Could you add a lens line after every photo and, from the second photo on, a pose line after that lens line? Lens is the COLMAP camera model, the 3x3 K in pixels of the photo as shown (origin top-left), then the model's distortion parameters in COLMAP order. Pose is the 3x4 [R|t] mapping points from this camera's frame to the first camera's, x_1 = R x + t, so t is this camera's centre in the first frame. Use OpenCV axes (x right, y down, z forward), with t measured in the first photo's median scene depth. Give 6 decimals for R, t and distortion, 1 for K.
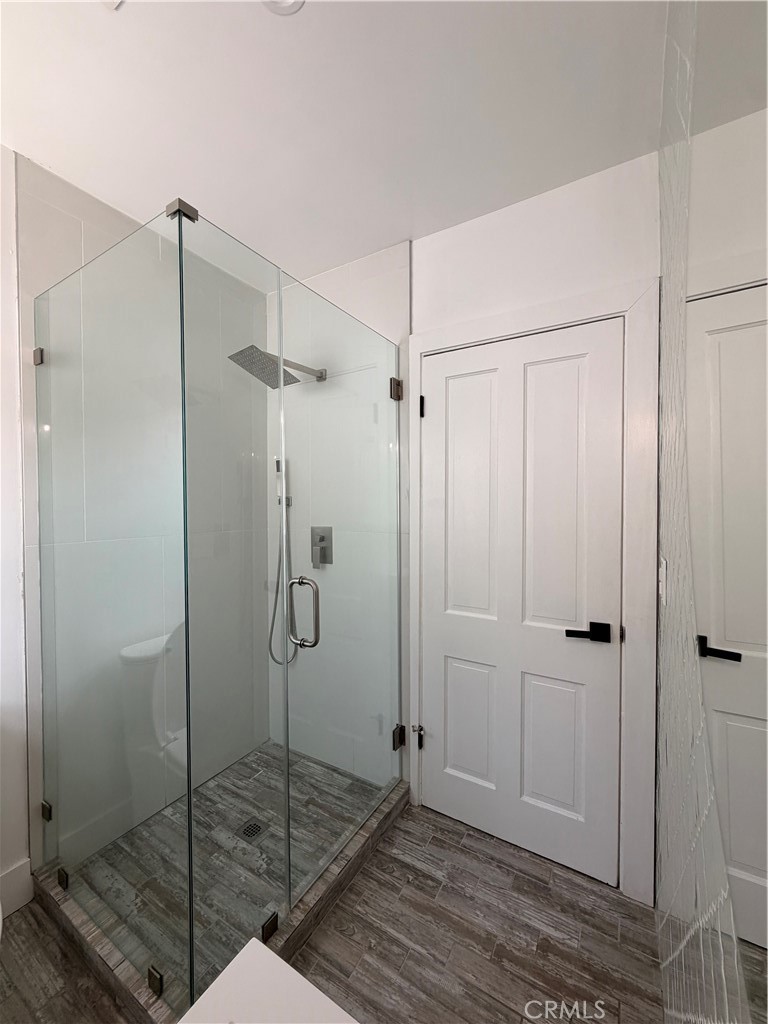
lens RADIAL K [[416.7, 0, 379.7], [0, 416.7, 505.1], [0, 0, 1]] dist [-0.002711, 0.001004]
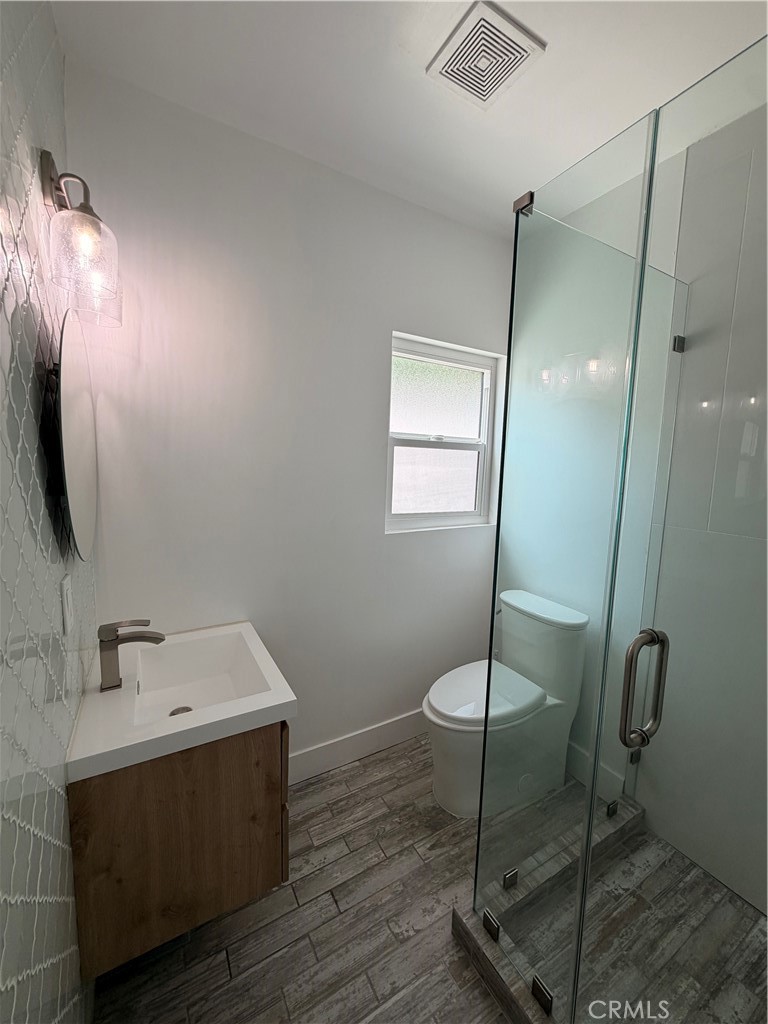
lens RADIAL K [[416.7, 0, 380.7], [0, 416.7, 503.1], [0, 0, 1]] dist [-0.002711, 0.001004]
pose [[-0.461065, 0.091912, -0.882593, 0.490673], [-0.032671, 0.992189, 0.120393, -0.070220], [0.886765, 0.084344, -0.454461, 0.897666]]
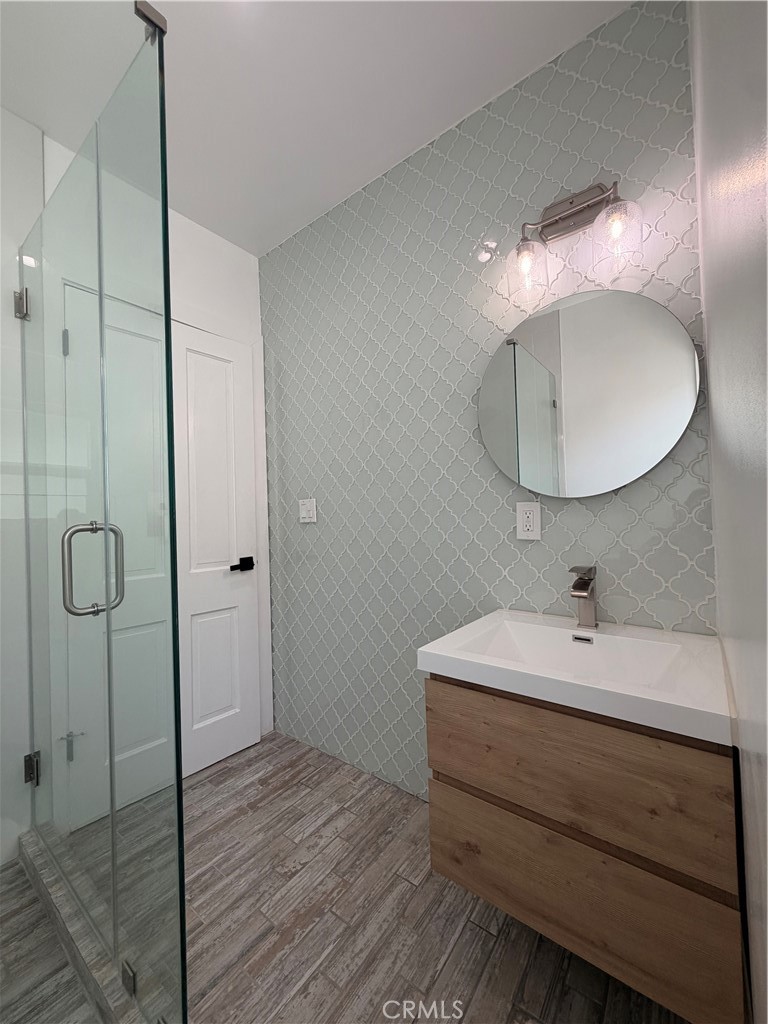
lens RADIAL K [[416.7, 0, 391.5], [0, 416.7, 516.2], [0, 0, 1]] dist [-0.002711, 0.001004]
pose [[0.069455, 0.016978, 0.997441, -0.886189], [0.034787, 0.999206, -0.019430, 0.189320], [-0.996978, 0.036048, 0.068809, 0.397220]]
